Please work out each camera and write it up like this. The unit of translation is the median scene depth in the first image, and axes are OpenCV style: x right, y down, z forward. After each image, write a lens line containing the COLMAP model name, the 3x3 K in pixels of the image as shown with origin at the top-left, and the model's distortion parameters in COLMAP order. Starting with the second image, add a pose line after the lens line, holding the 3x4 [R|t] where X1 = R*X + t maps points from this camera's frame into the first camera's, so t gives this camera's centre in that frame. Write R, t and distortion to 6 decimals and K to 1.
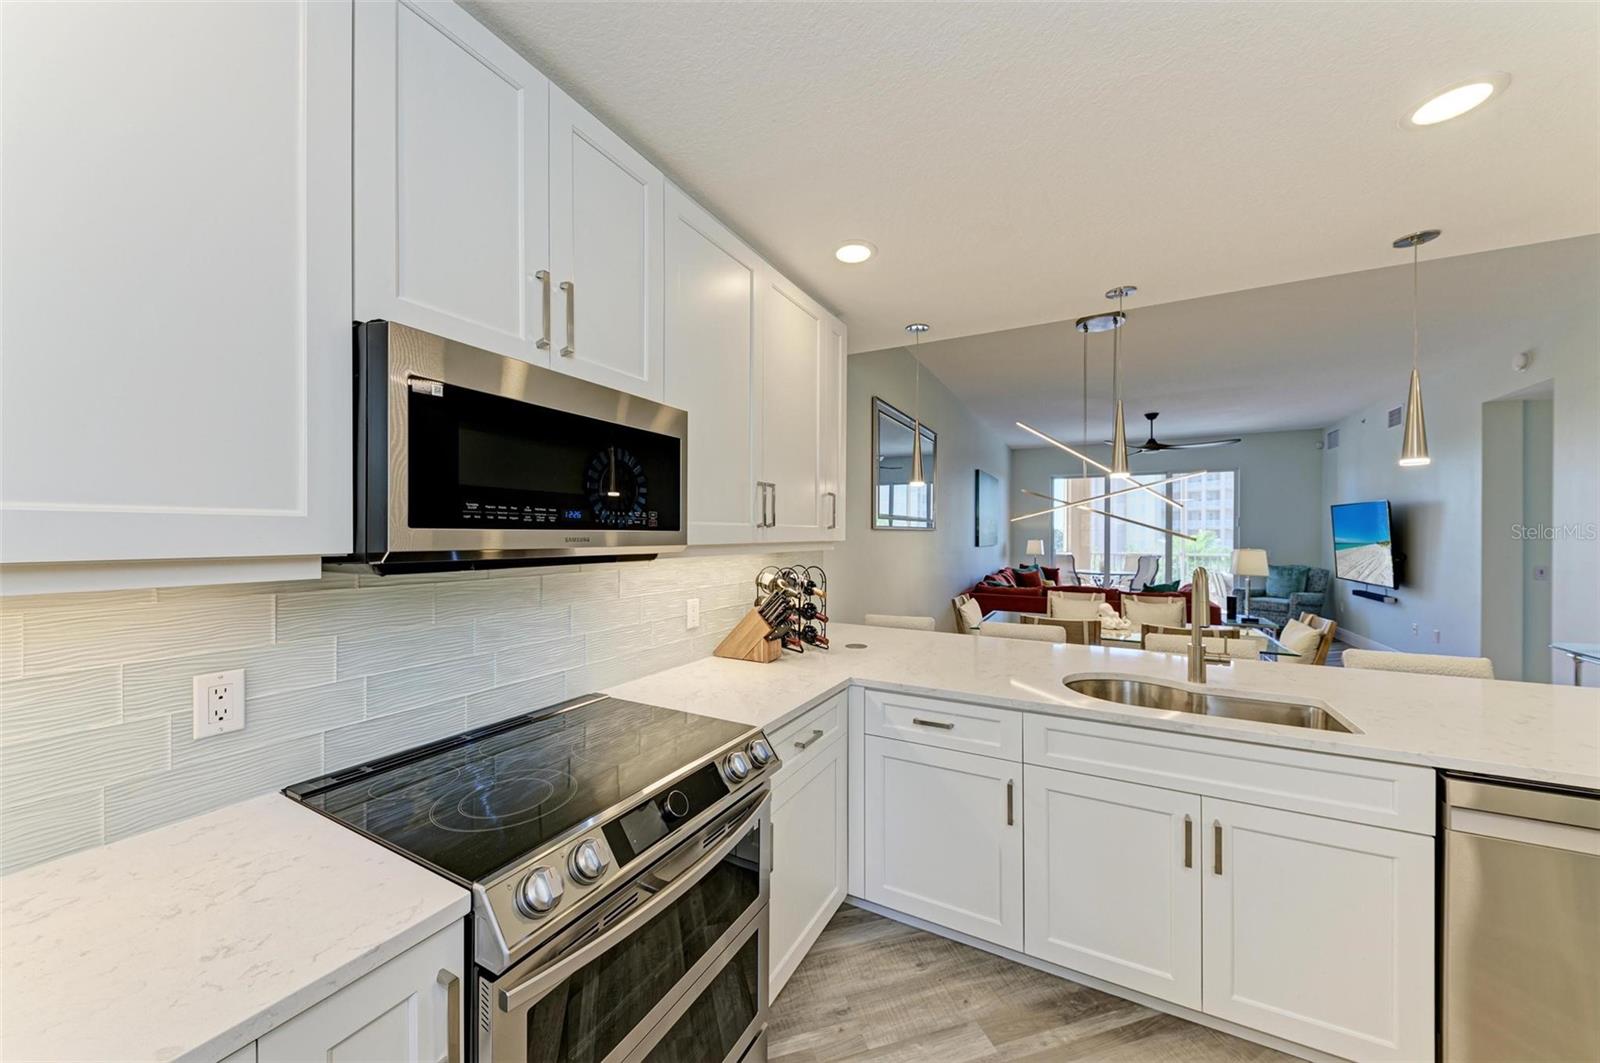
lens RADIAL K [[577.7, 0, 787.7], [0, 577.7, 532.1], [0, 0, 1]] dist [0.006757, -0.000438]
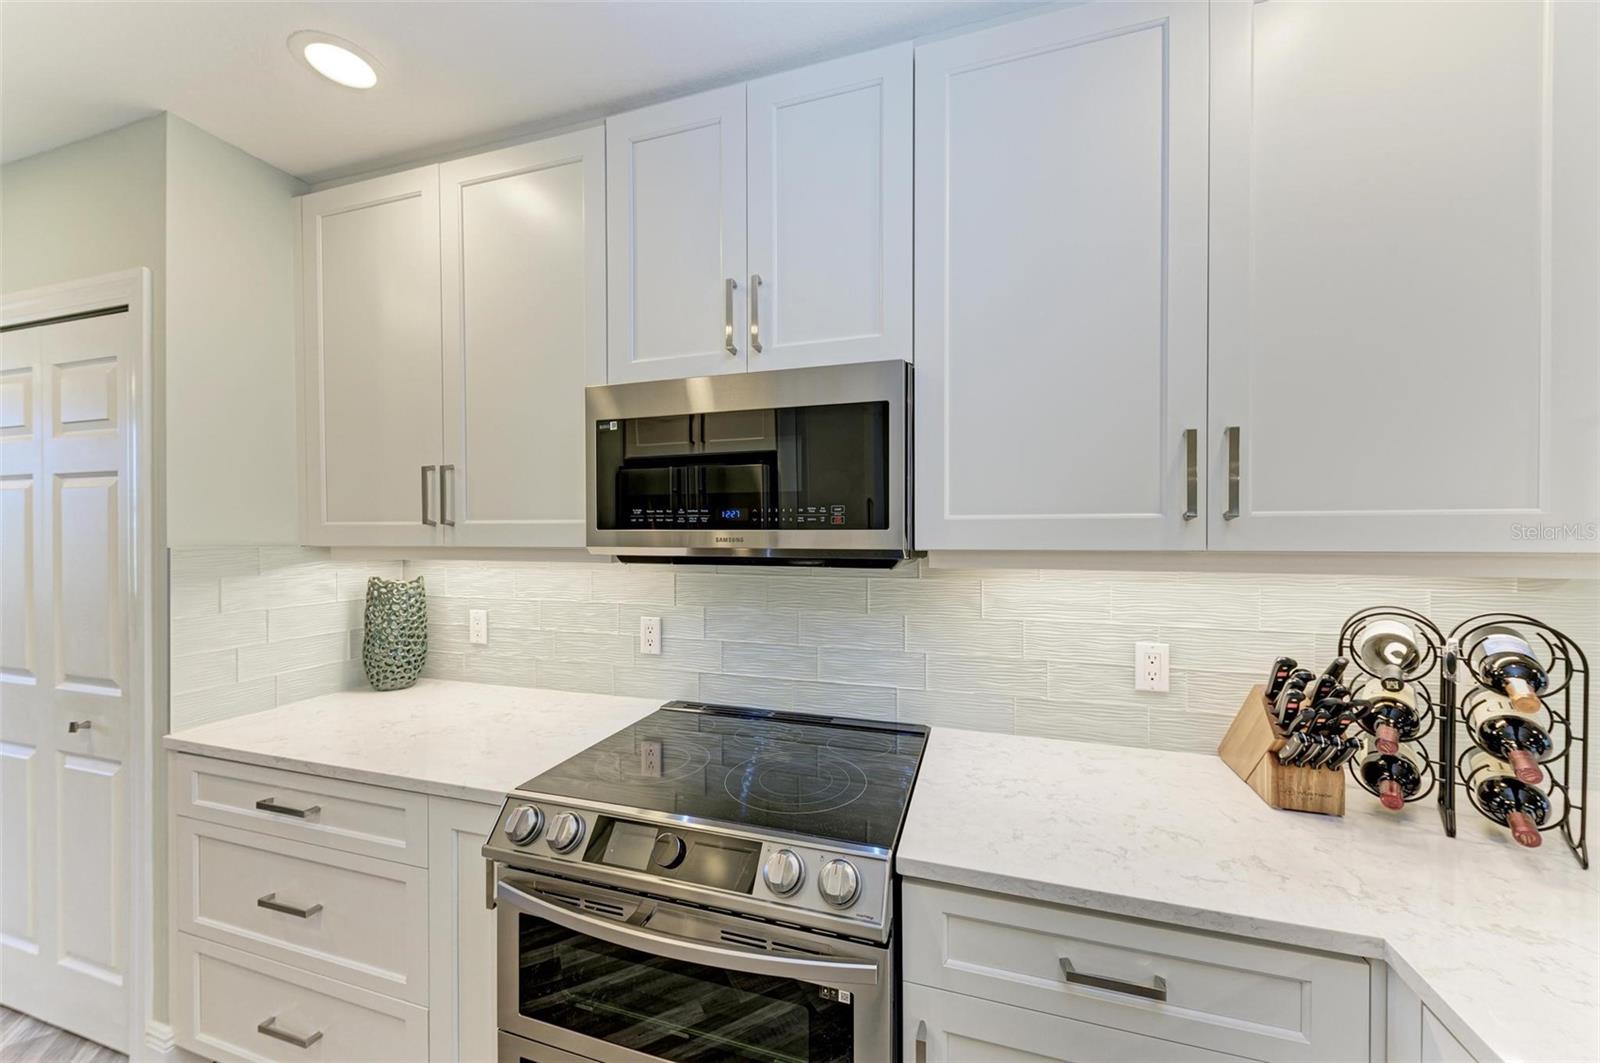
lens RADIAL K [[577.7, 0, 797.0], [0, 577.7, 535.7], [0, 0, 1]] dist [0.006757, -0.000438]
pose [[0.186021, 0.001624, -0.982544, 0.169861], [0.004788, 0.999985, 0.002560, 0.001197], [0.982534, -0.005181, 0.186010, 0.255225]]
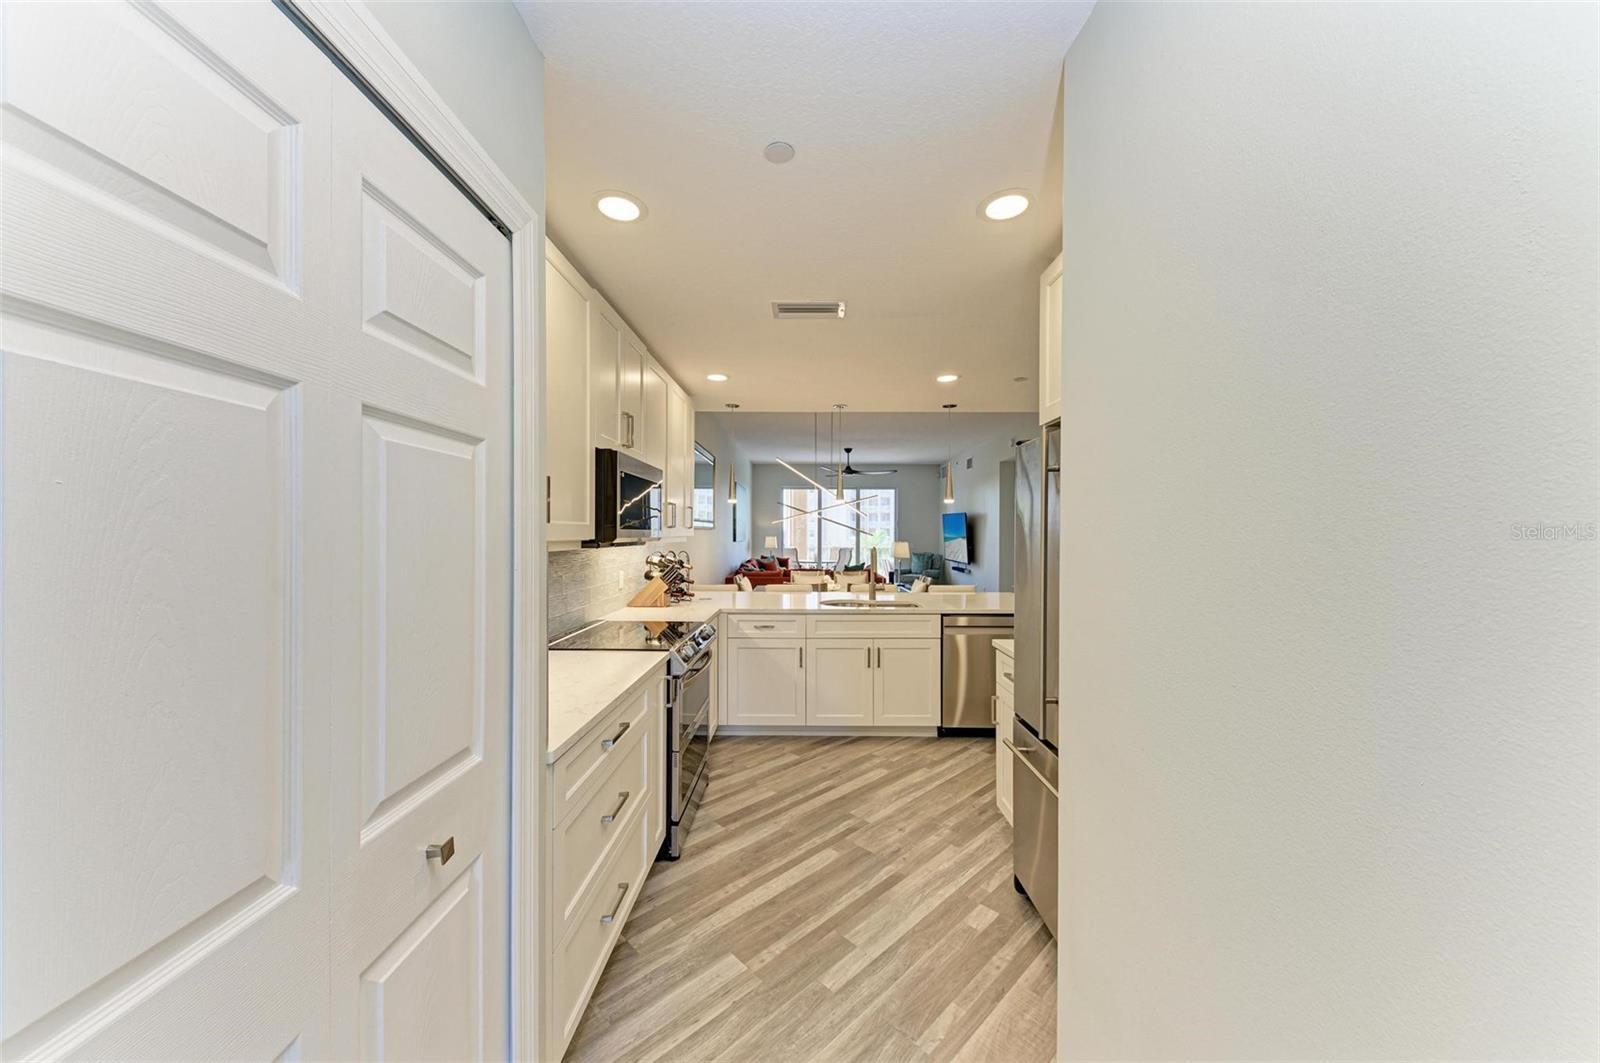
lens RADIAL K [[577.7, 0, 800.0], [0, 577.7, 534.3], [0, 0, 1]] dist [0.006757, -0.000438]
pose [[0.884084, -0.000844, 0.467327, -0.231480], [-0.002561, 0.999975, 0.006650, -0.000755], [-0.467321, -0.007076, 0.884059, -0.332769]]
